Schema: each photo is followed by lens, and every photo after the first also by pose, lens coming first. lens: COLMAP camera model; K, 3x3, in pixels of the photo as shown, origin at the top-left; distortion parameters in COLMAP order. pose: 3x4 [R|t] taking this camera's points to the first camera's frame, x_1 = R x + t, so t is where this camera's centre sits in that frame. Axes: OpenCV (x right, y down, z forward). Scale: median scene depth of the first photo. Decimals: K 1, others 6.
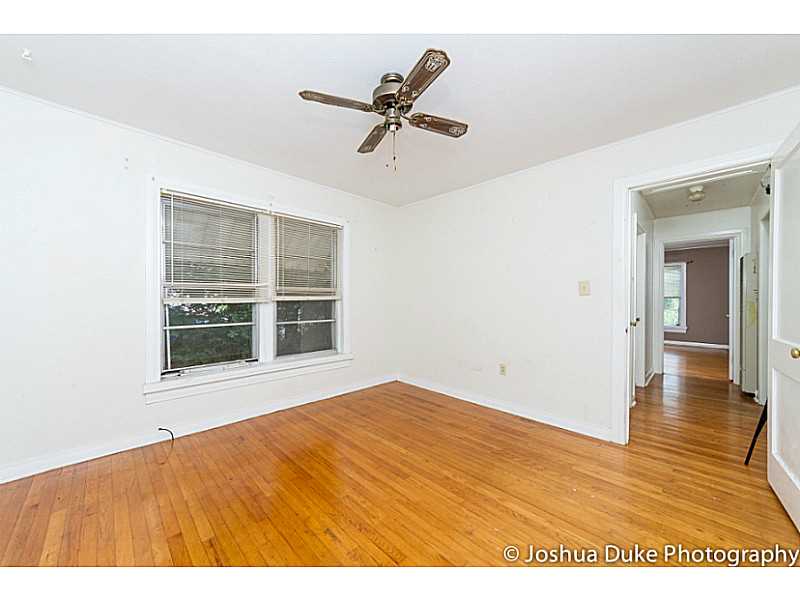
lens RADIAL K [[306.7, 0, 393.2], [0, 306.7, 303.8], [0, 0, 1]] dist [-0.000796, -0.000816]
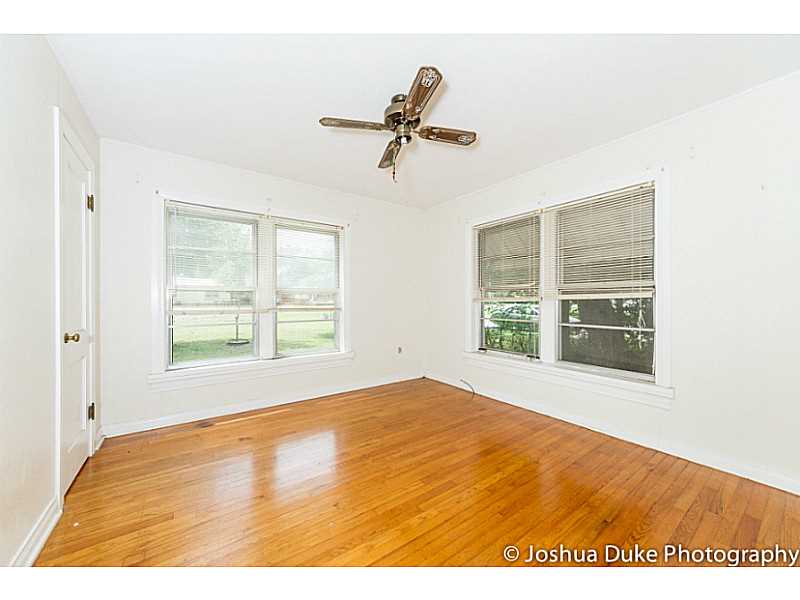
lens RADIAL K [[306.7, 0, 389.0], [0, 306.7, 303.4], [0, 0, 1]] dist [-0.000796, -0.000816]
pose [[-0.189762, 0.006937, -0.981806, 0.673580], [-0.014302, 0.999849, 0.009829, -0.001949], [0.981726, 0.015907, -0.189634, 0.714348]]
